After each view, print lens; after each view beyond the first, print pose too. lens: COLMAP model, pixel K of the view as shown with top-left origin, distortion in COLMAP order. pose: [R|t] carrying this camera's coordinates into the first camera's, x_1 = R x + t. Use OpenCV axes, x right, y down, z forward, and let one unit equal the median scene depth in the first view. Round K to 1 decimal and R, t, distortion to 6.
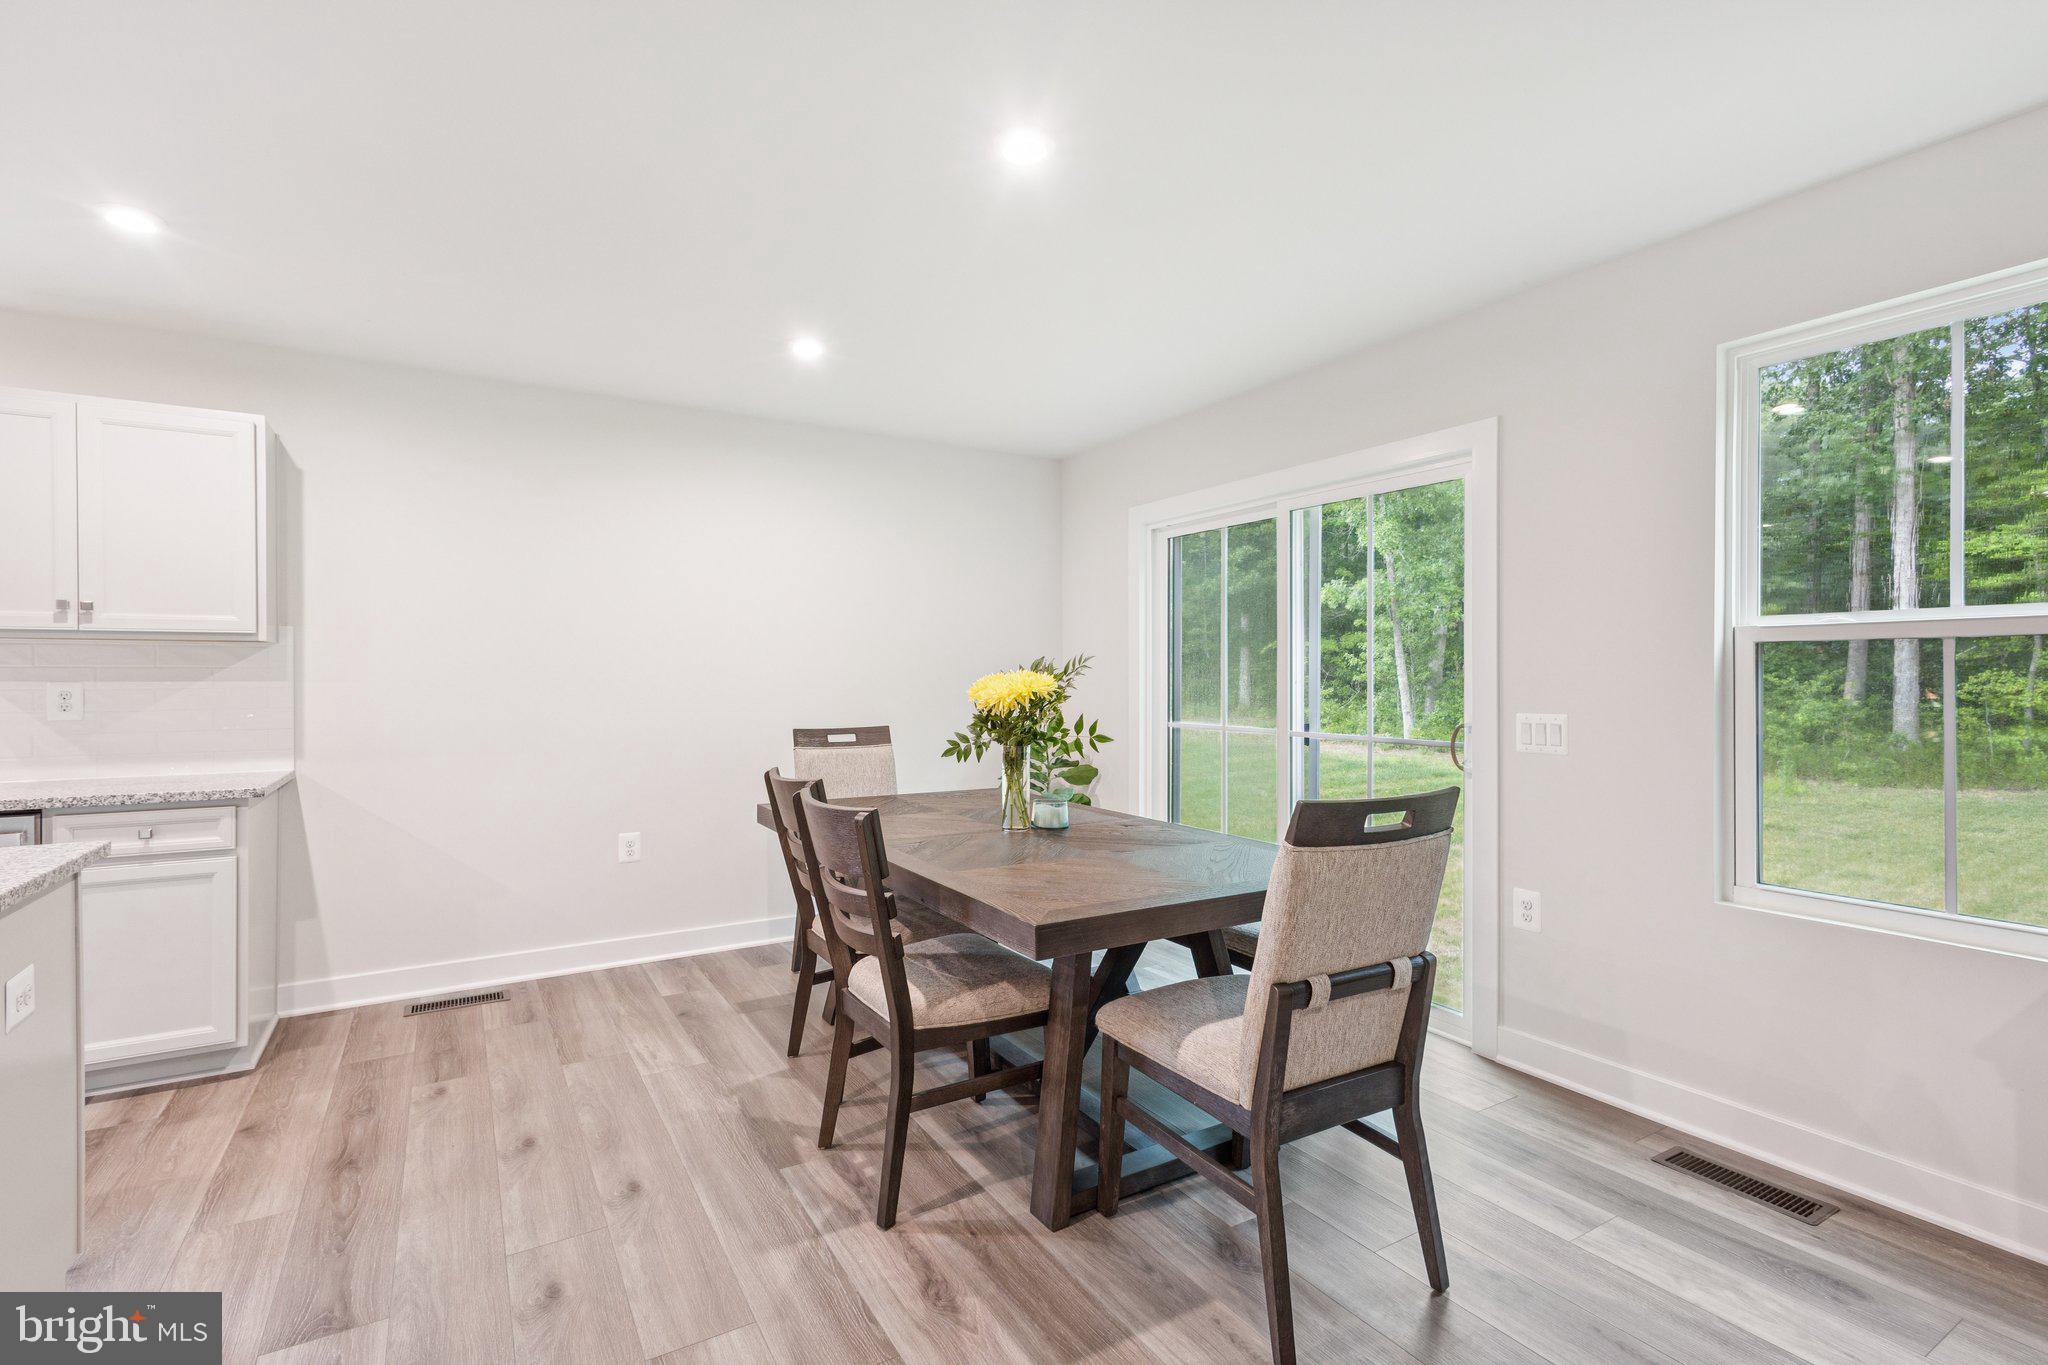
lens RADIAL K [[945.5, 0, 1019.0], [0, 945.5, 680.2], [0, 0, 1]] dist [0.013726, -0.002969]
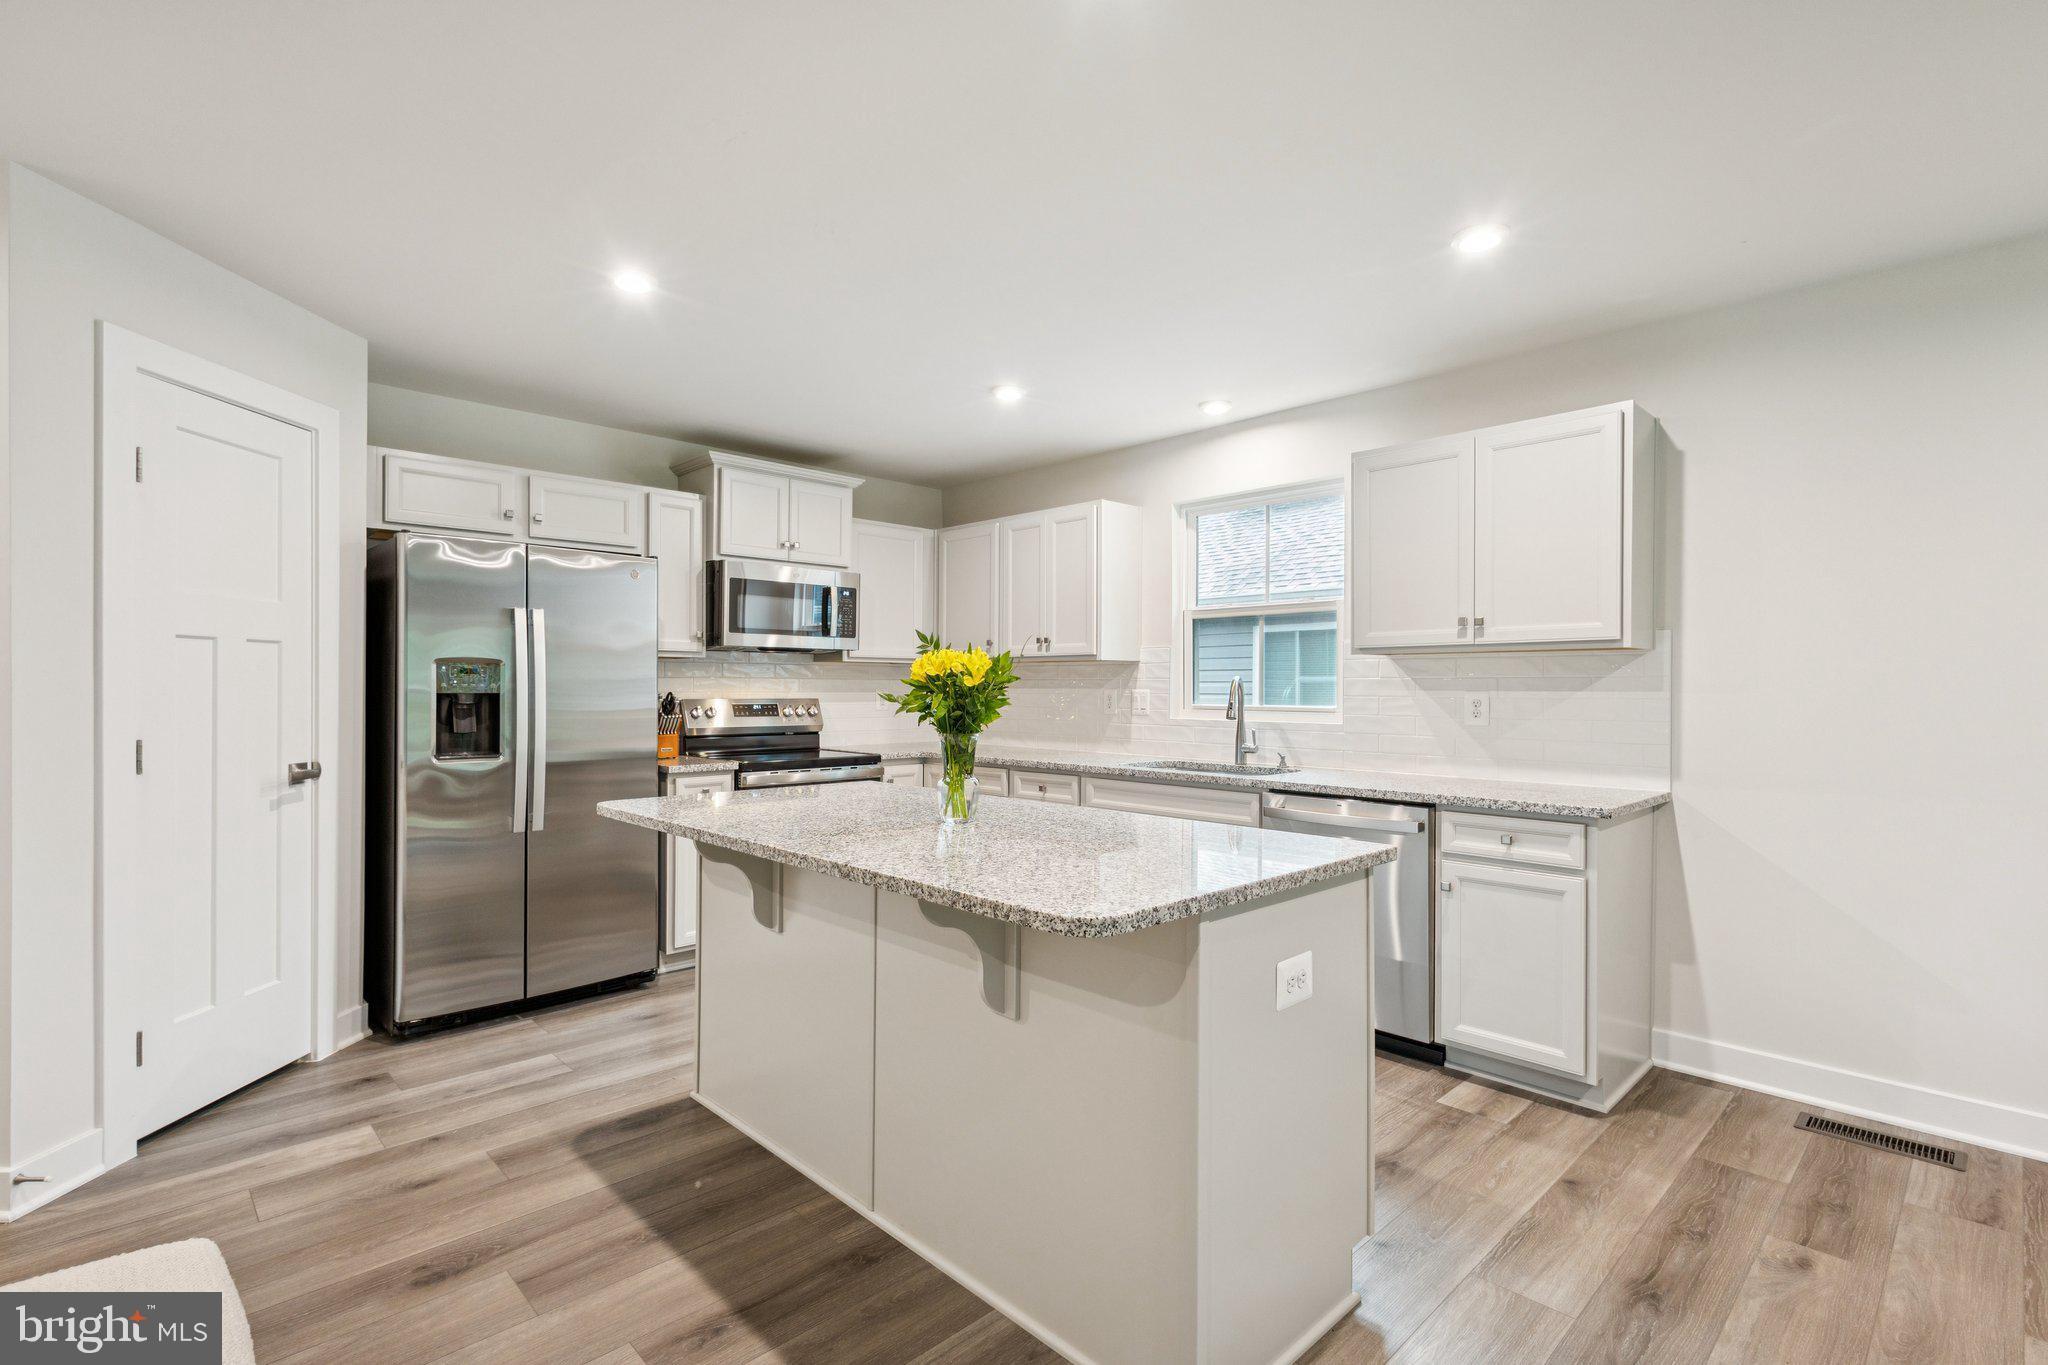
lens RADIAL K [[945.5, 0, 1020.6], [0, 945.5, 692.7], [0, 0, 1]] dist [0.013726, -0.002969]
pose [[0.219789, 0.005741, -0.975531, -0.034016], [-0.005239, 0.999975, 0.004704, 0.001049], [0.975533, 0.004077, 0.219814, 0.244948]]
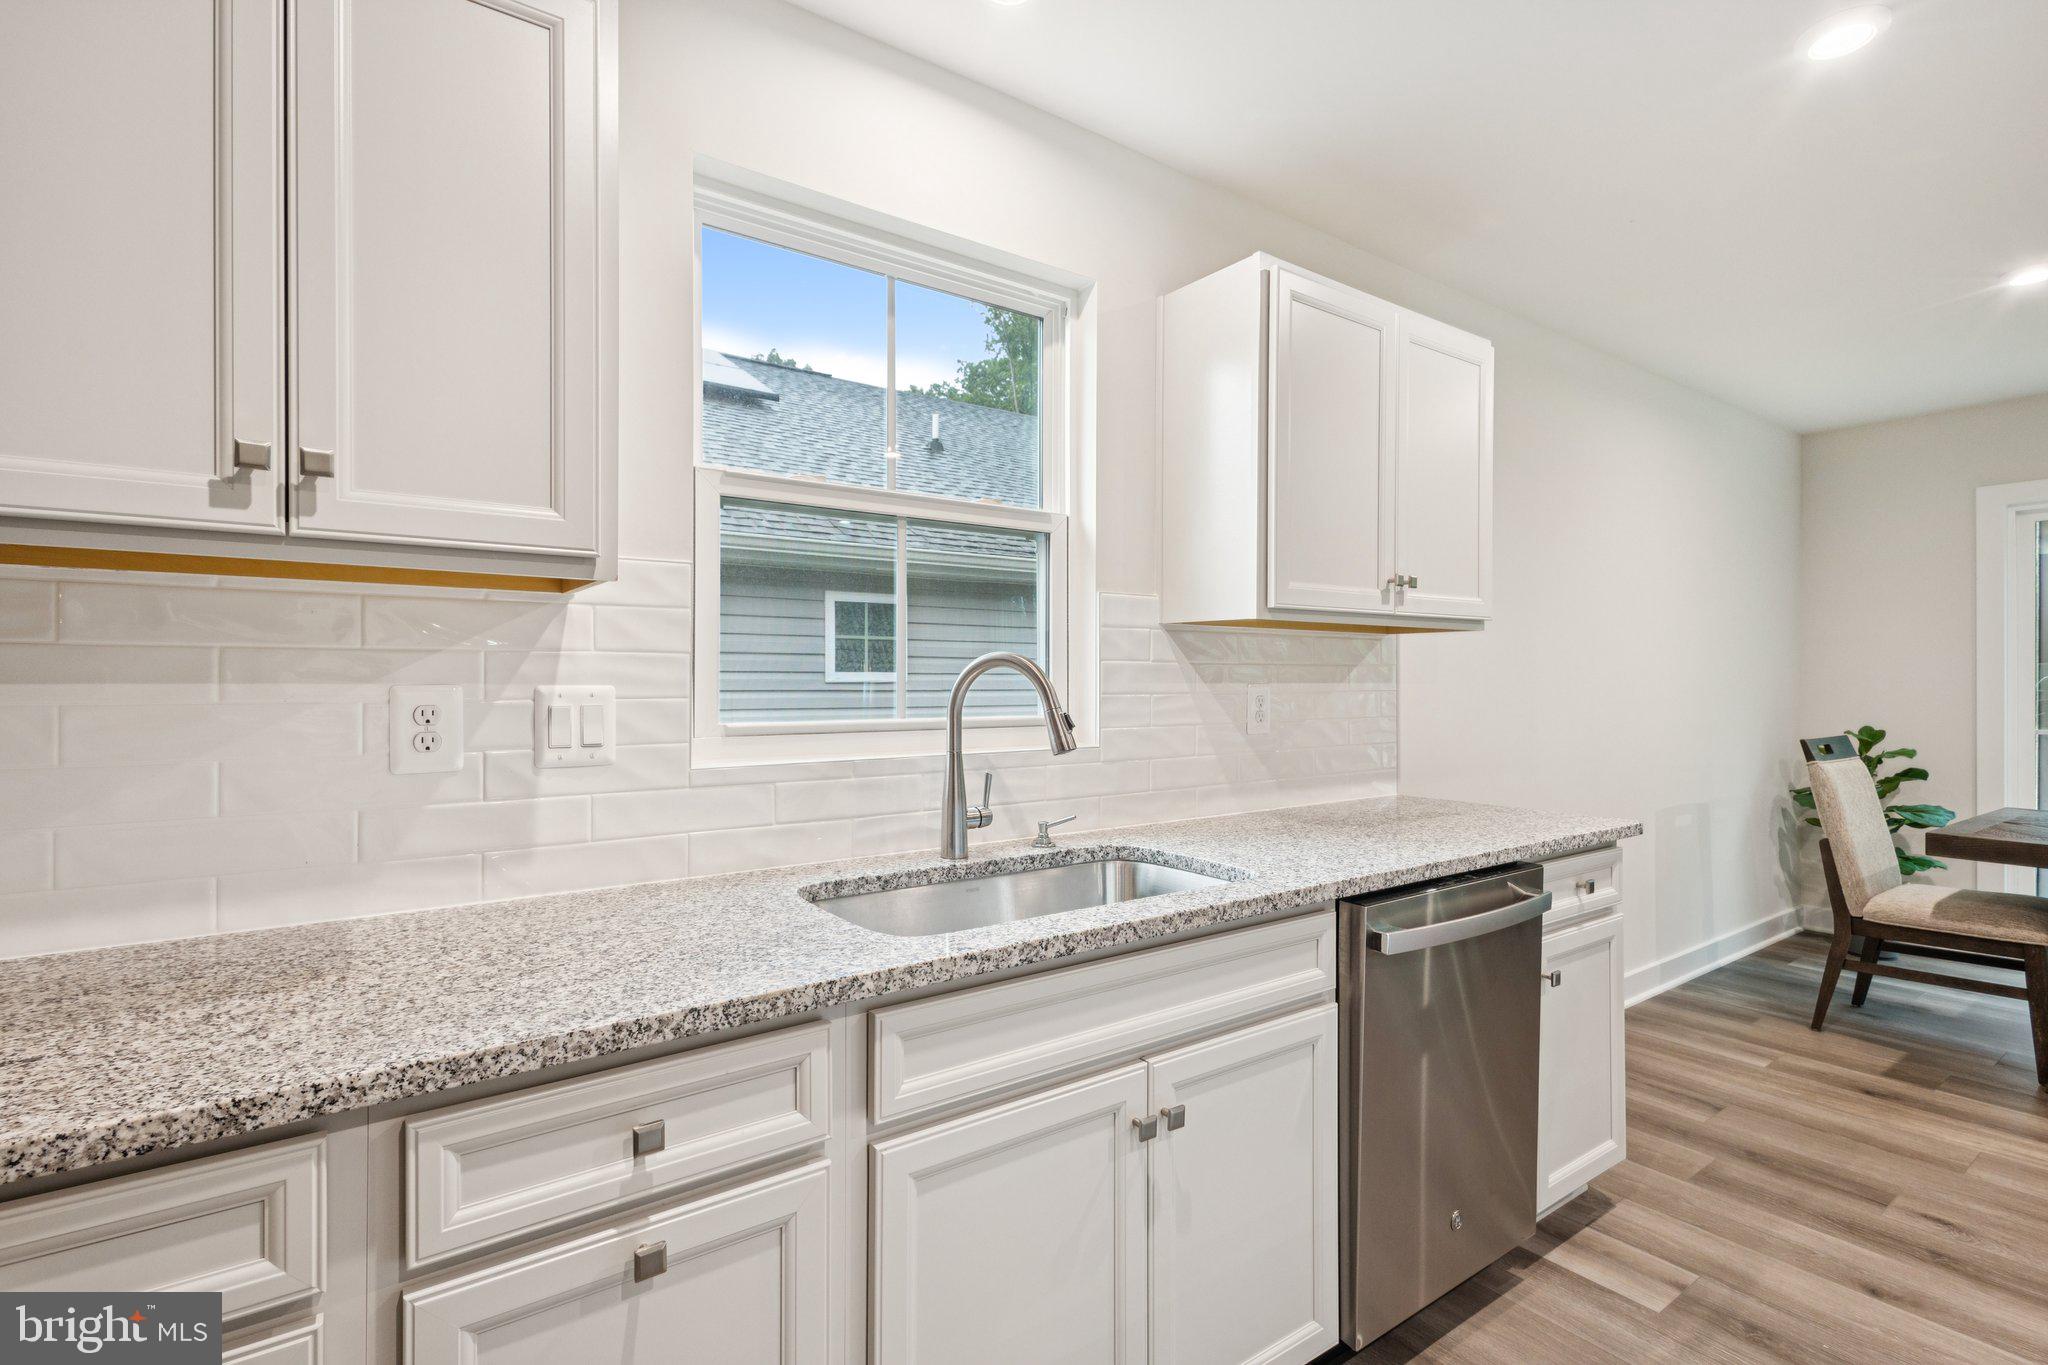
lens RADIAL K [[945.5, 0, 1015.9], [0, 945.5, 676.6], [0, 0, 1]] dist [0.013726, -0.002969]
pose [[0.997293, -0.001789, 0.073506, -1.300280], [0.002481, 0.999953, -0.009331, 0.003175], [-0.073486, 0.009488, 0.997251, 0.267953]]
